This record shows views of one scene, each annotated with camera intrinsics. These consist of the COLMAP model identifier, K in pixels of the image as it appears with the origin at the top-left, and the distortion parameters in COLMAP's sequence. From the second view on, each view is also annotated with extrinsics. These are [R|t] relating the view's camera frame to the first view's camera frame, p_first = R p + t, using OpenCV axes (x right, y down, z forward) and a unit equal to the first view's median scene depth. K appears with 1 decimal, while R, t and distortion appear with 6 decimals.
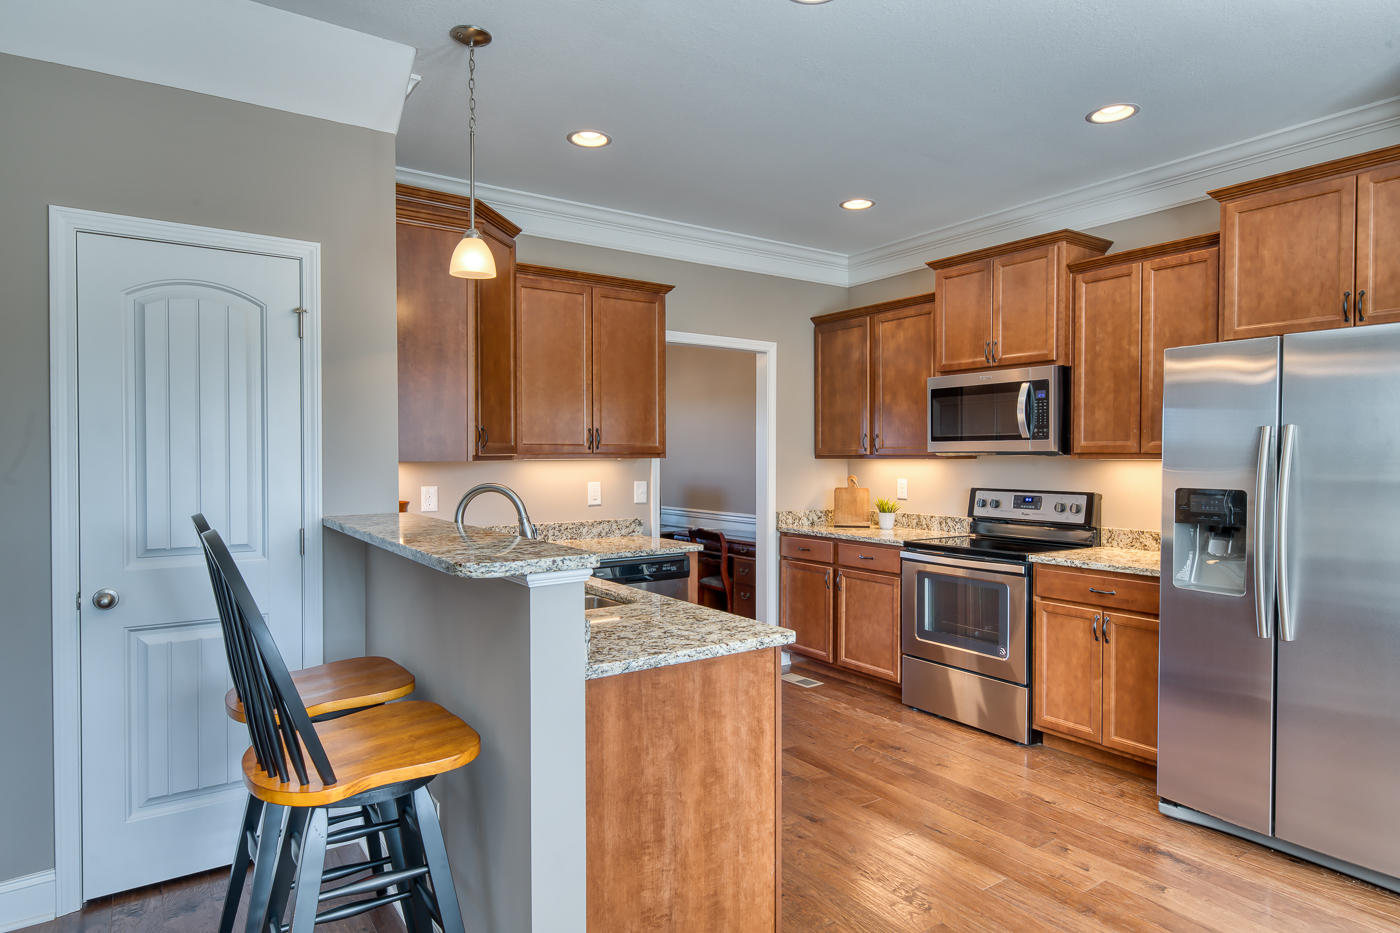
lens RADIAL K [[813.9, 0, 698.2], [0, 813.9, 467.0], [0, 0, 1]] dist [0.008765, -0.000038]
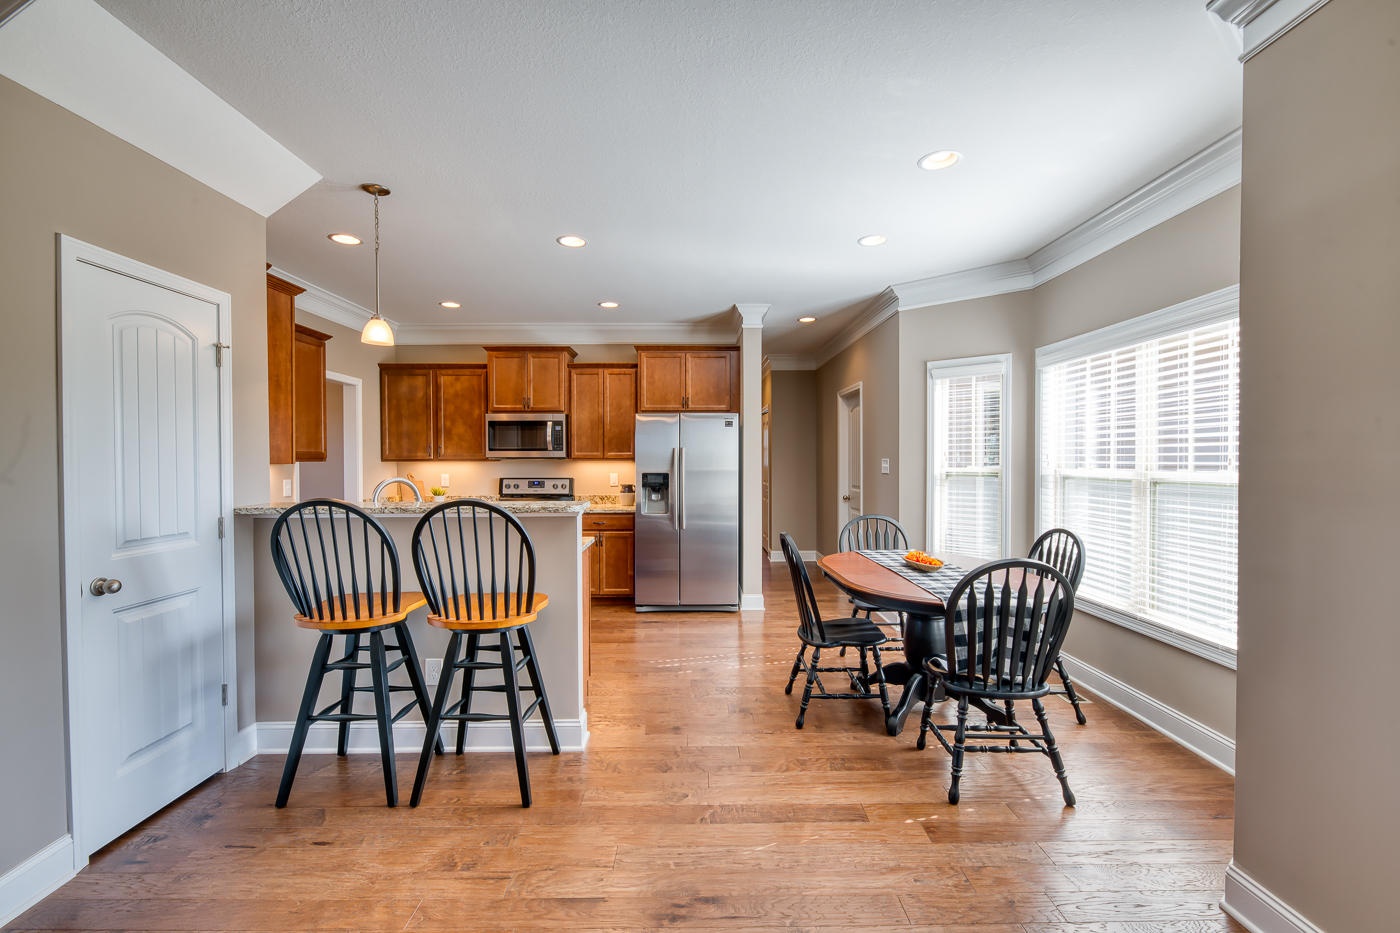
lens RADIAL K [[627.4, 0, 701.0], [0, 627.4, 468.5], [0, 0, 1]] dist [-0.000979, 0.000357]
pose [[0.553240, -0.013134, 0.832919, -0.861846], [0.012247, 0.999896, 0.007633, 0.001227], [-0.832932, 0.005978, 0.553343, -0.156322]]
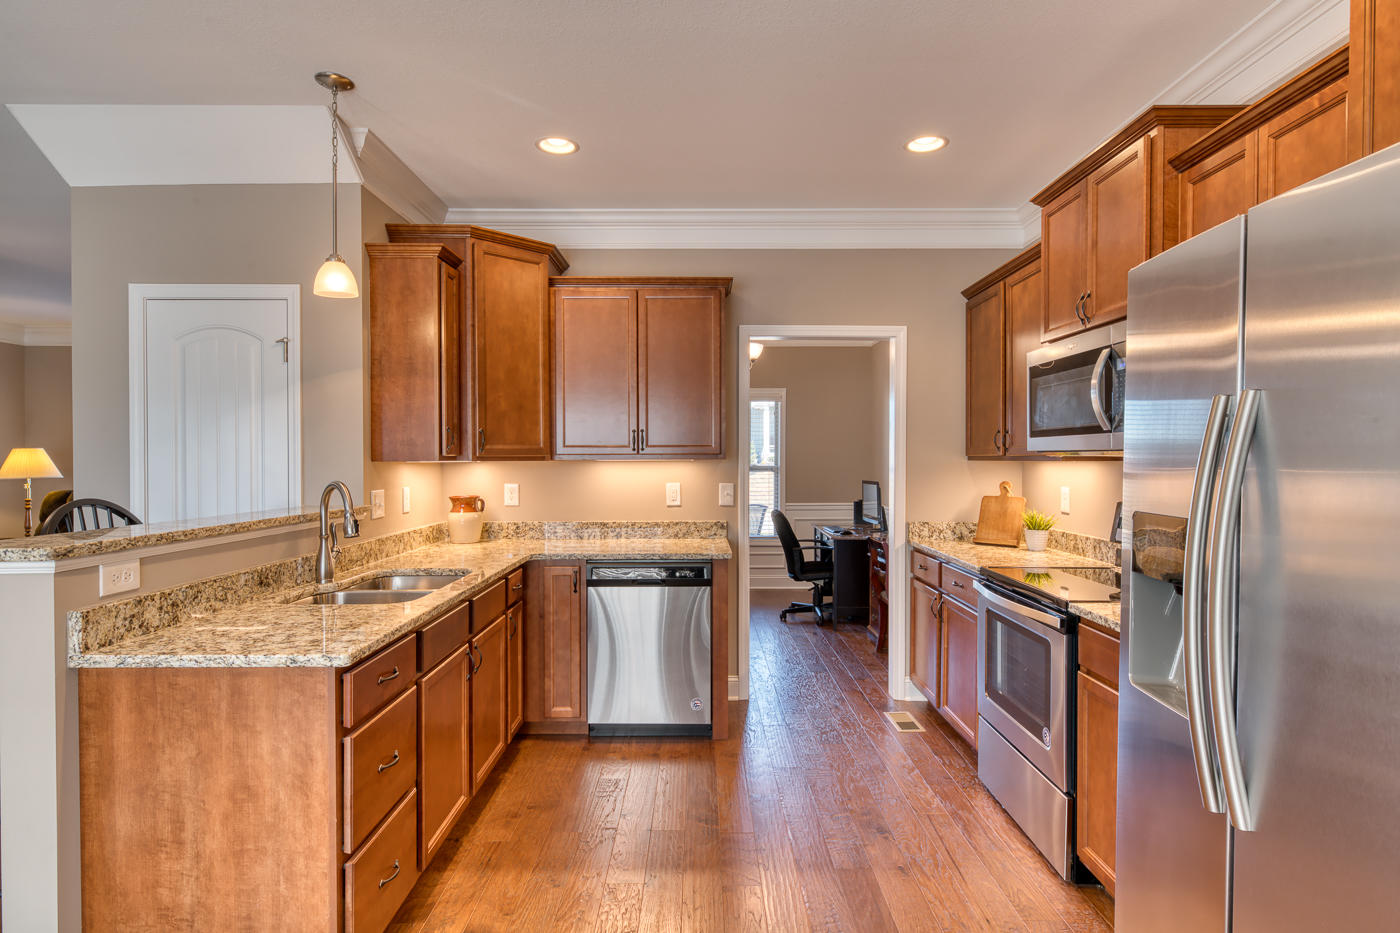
lens RADIAL K [[741.4, 0, 698.7], [0, 741.4, 467.1], [0, 0, 1]] dist [0.002412, -0.001144]
pose [[0.820527, 0.007310, -0.571562, 0.648314], [-0.008458, 0.999964, 0.000646, -0.003011], [0.571546, 0.004305, 0.820559, 0.407635]]
